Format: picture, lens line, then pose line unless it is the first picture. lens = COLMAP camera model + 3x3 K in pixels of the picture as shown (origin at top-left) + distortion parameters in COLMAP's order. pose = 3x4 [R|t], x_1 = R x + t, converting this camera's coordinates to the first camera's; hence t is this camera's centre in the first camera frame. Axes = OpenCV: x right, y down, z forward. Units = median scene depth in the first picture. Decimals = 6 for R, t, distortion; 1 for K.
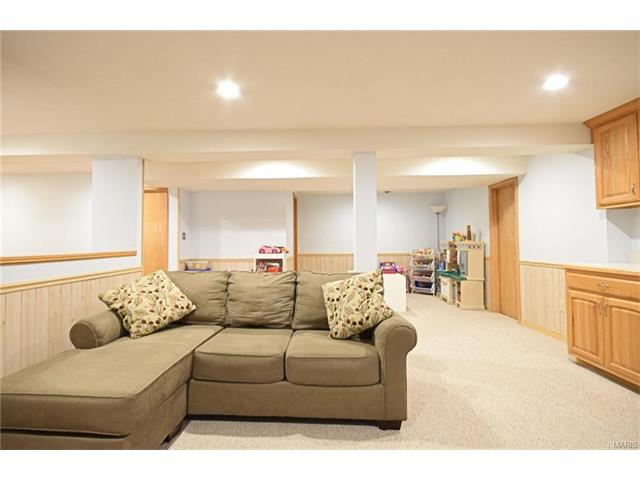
lens RADIAL K [[317.3, 0, 306.0], [0, 317.3, 238.3], [0, 0, 1]] dist [-0.000290, -0.000091]
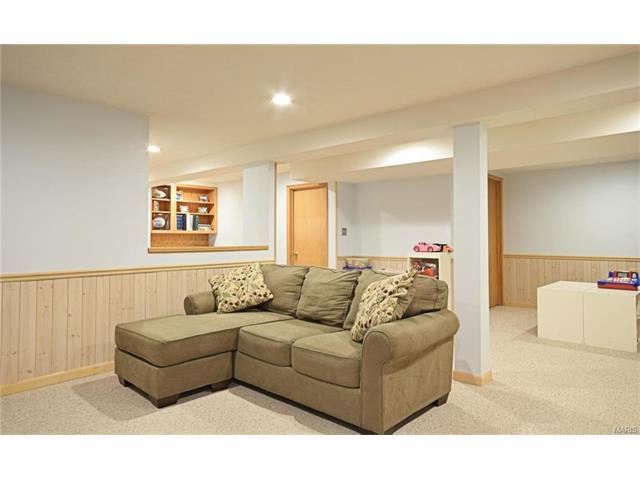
lens RADIAL K [[408.7, 0, 320.0], [0, 408.7, 240.0], [0, 0, 1]] dist [-0.000709, 0.000838]
pose [[0.779444, 0.008107, -0.626419, 0.649816], [0.003554, 0.999843, 0.017362, -0.006207], [0.626462, -0.015759, 0.779293, -0.013960]]
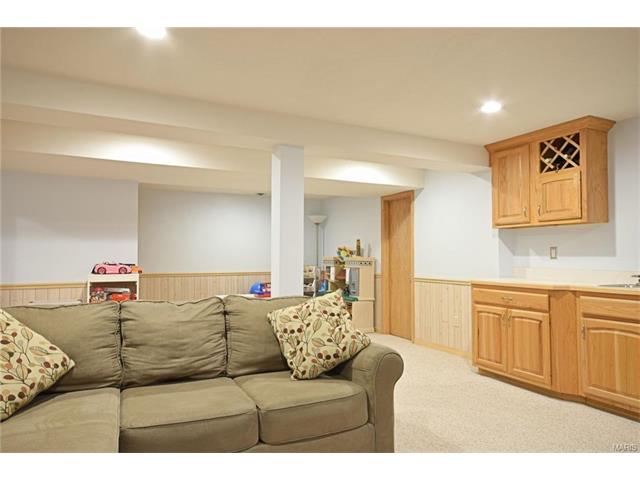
lens RADIAL K [[416.4, 0, 320.3], [0, 416.4, 252.1], [0, 0, 1]] dist [0.009100, 0.005020]
pose [[0.872344, 0.011038, 0.488769, -0.315479], [-0.010960, 0.999935, -0.003021, 0.000074], [-0.488771, -0.002722, 0.872408, 0.056732]]
